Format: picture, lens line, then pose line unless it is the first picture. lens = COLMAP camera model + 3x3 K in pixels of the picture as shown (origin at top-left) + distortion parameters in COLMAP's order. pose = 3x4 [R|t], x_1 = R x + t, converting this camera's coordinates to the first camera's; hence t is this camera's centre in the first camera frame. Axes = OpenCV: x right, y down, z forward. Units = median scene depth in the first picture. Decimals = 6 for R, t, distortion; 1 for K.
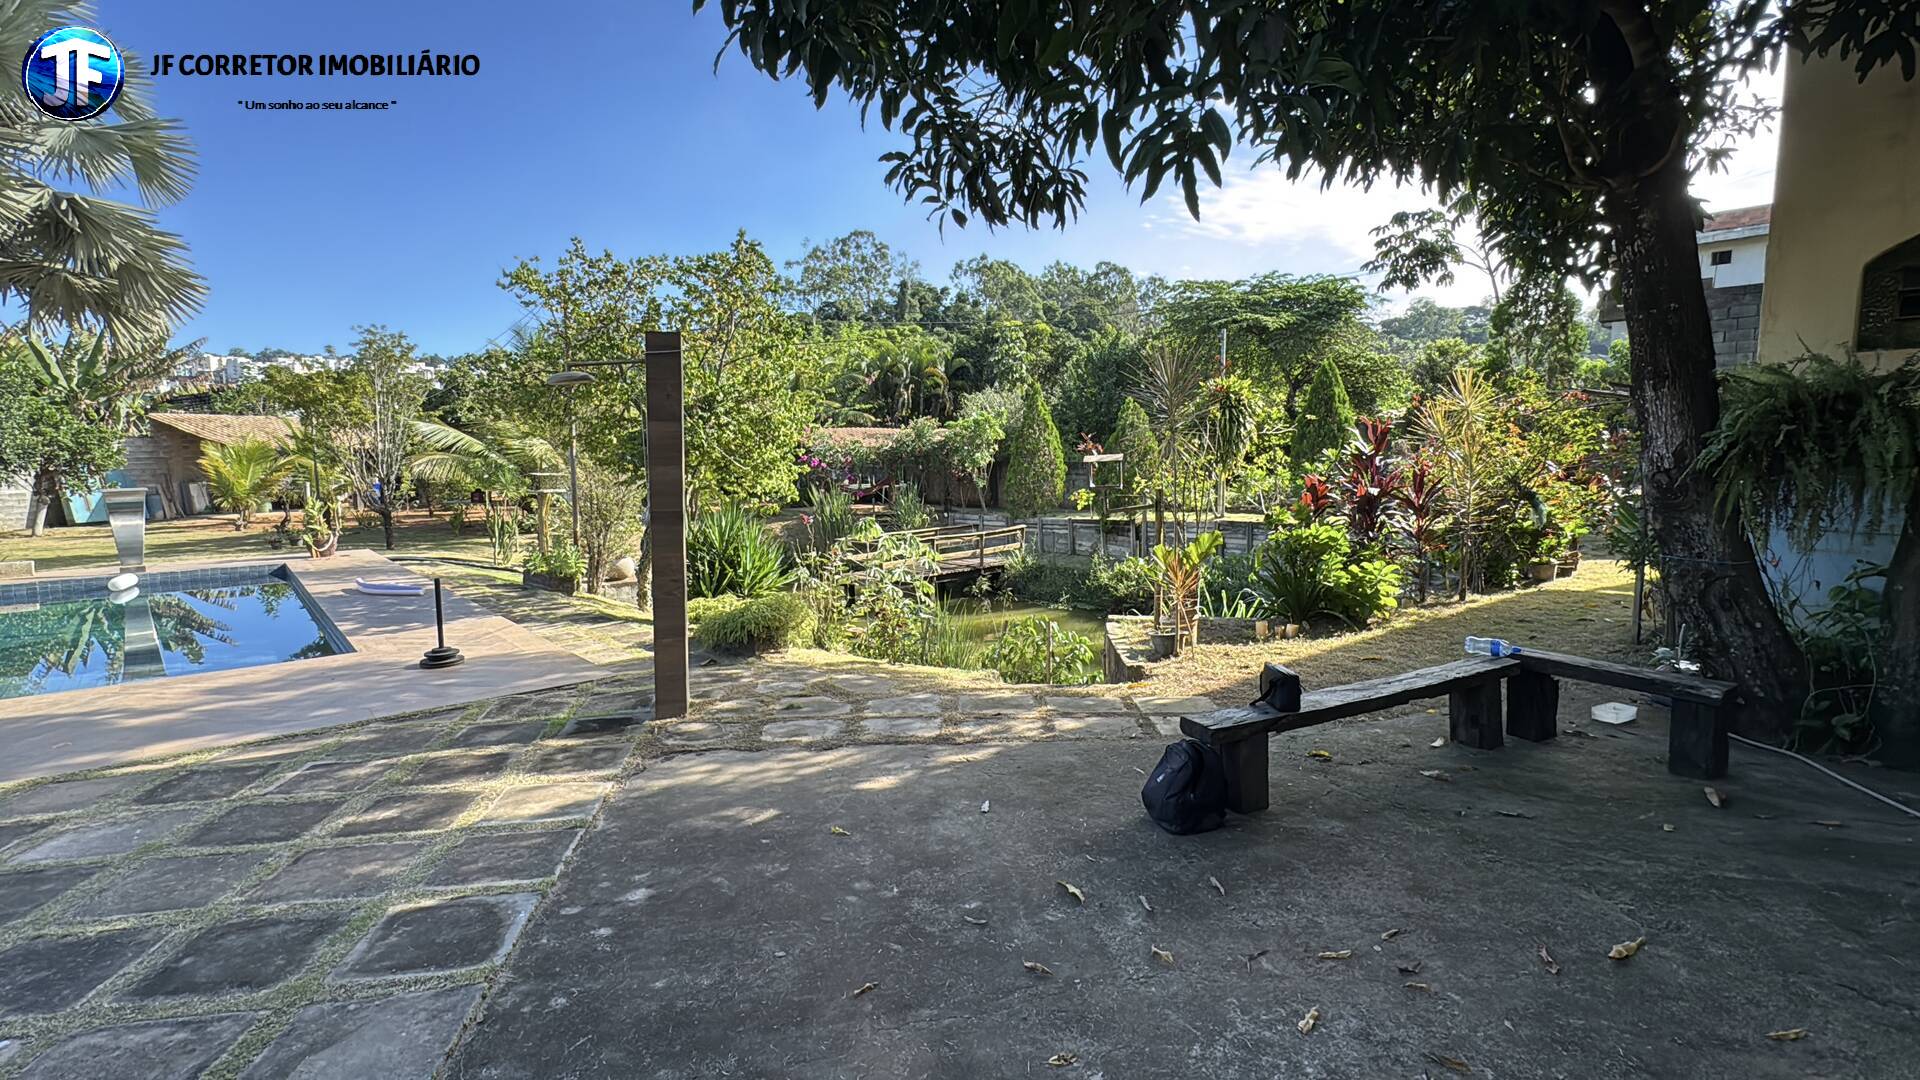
lens RADIAL K [[875.6, 0, 955.4], [0, 875.6, 538.4], [0, 0, 1]] dist [0.001208, 0.000594]
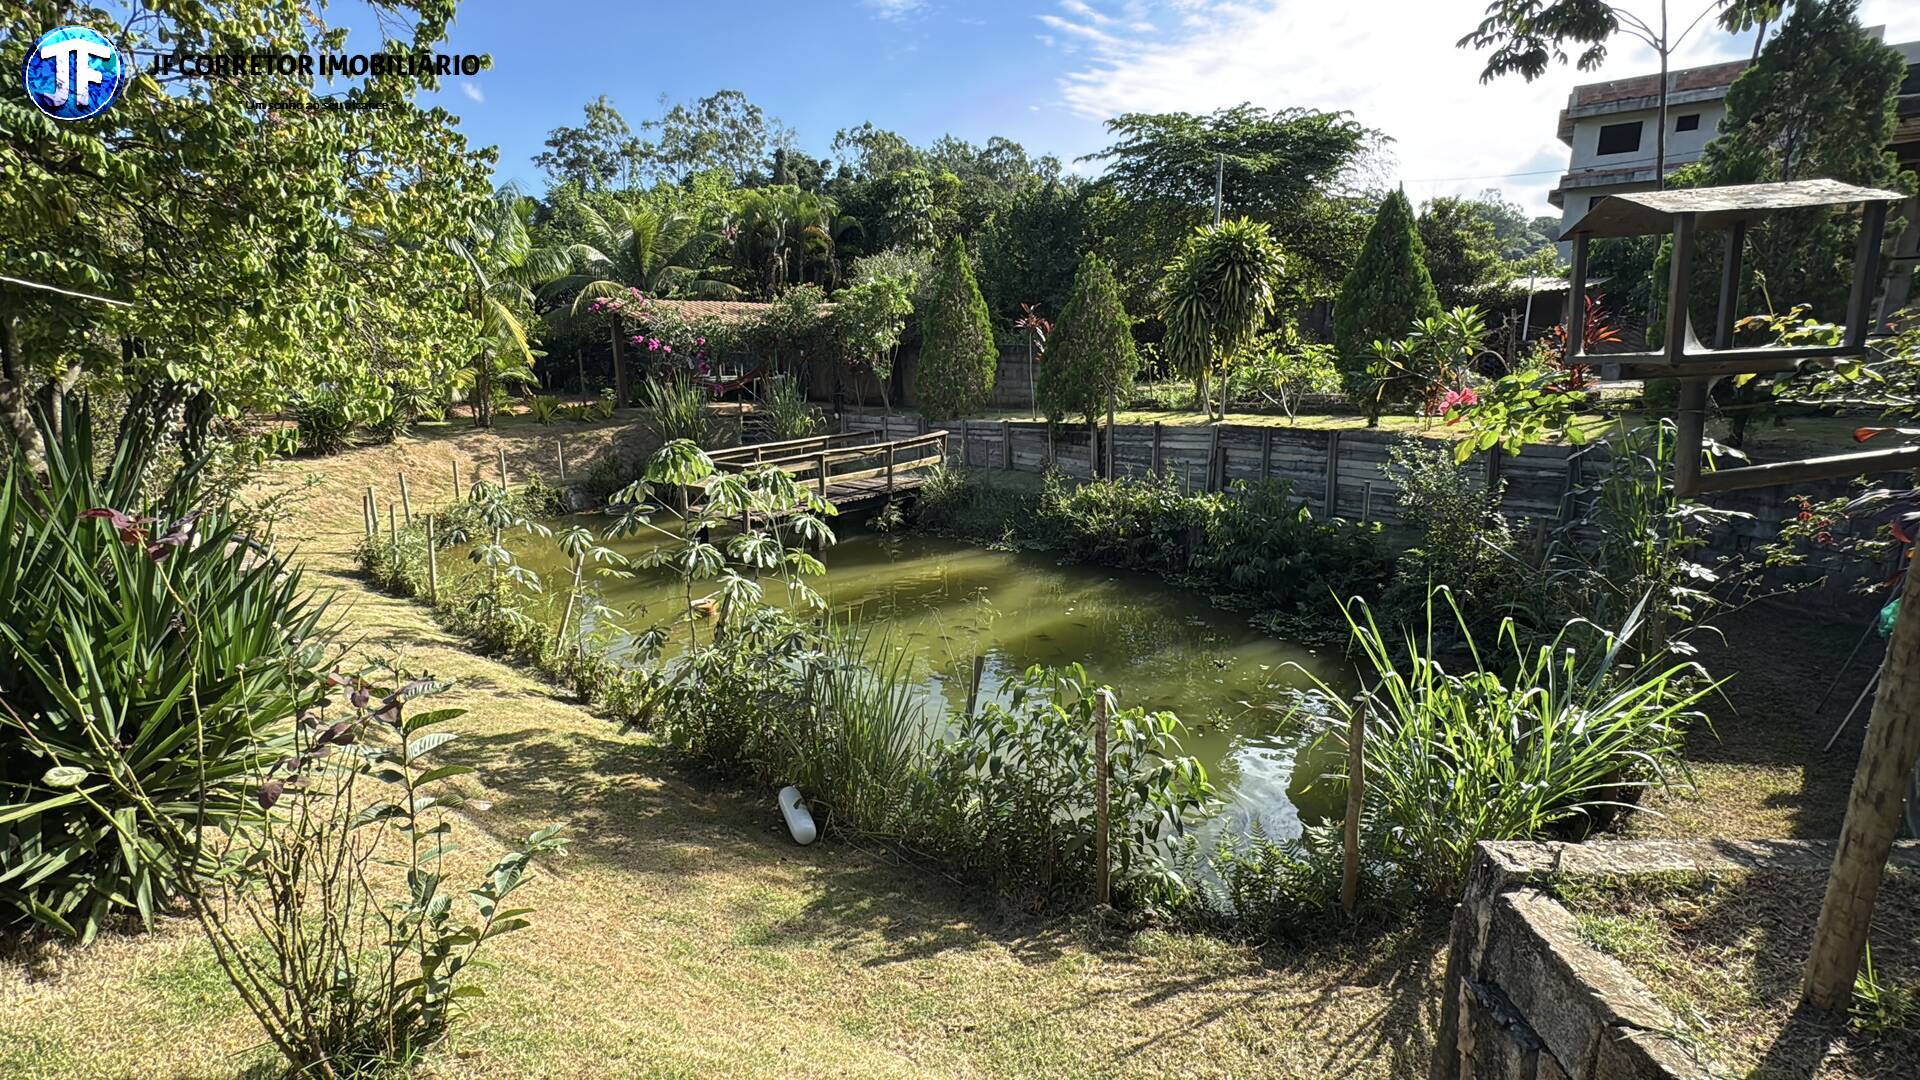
lens RADIAL K [[875.6, 0, 961.8], [0, 875.6, 541.2], [0, 0, 1]] dist [0.001208, 0.000594]
pose [[0.991132, -0.025738, 0.130361, -0.005549], [0.009574, 0.992343, 0.123138, -0.012229], [-0.132532, -0.120798, 0.983790, 0.232381]]
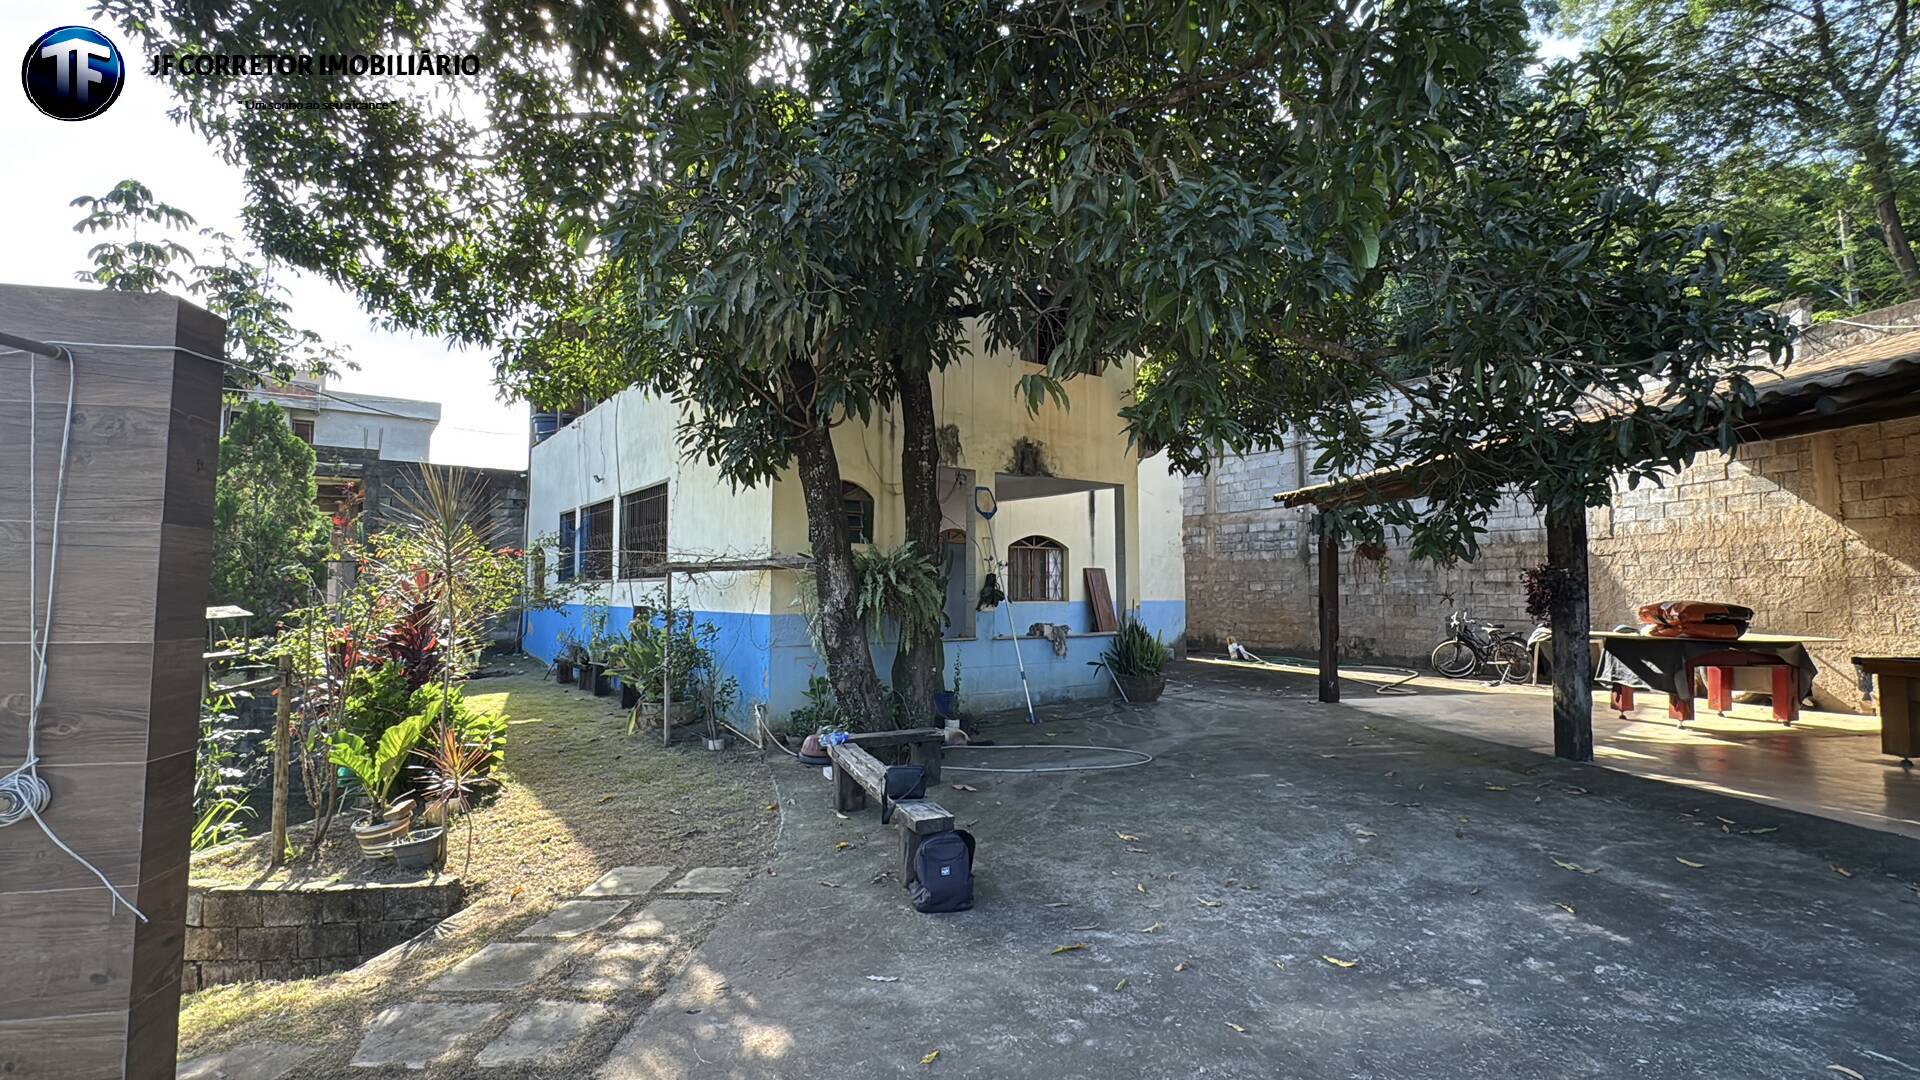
lens RADIAL K [[875.6, 0, 964.8], [0, 875.6, 545.2], [0, 0, 1]] dist [0.001208, 0.000594]
pose [[0.045226, 0.064764, 0.996875, -0.127904], [0.105526, 0.992003, -0.069235, -0.010096], [-0.993388, 0.108328, 0.038030, 0.116428]]
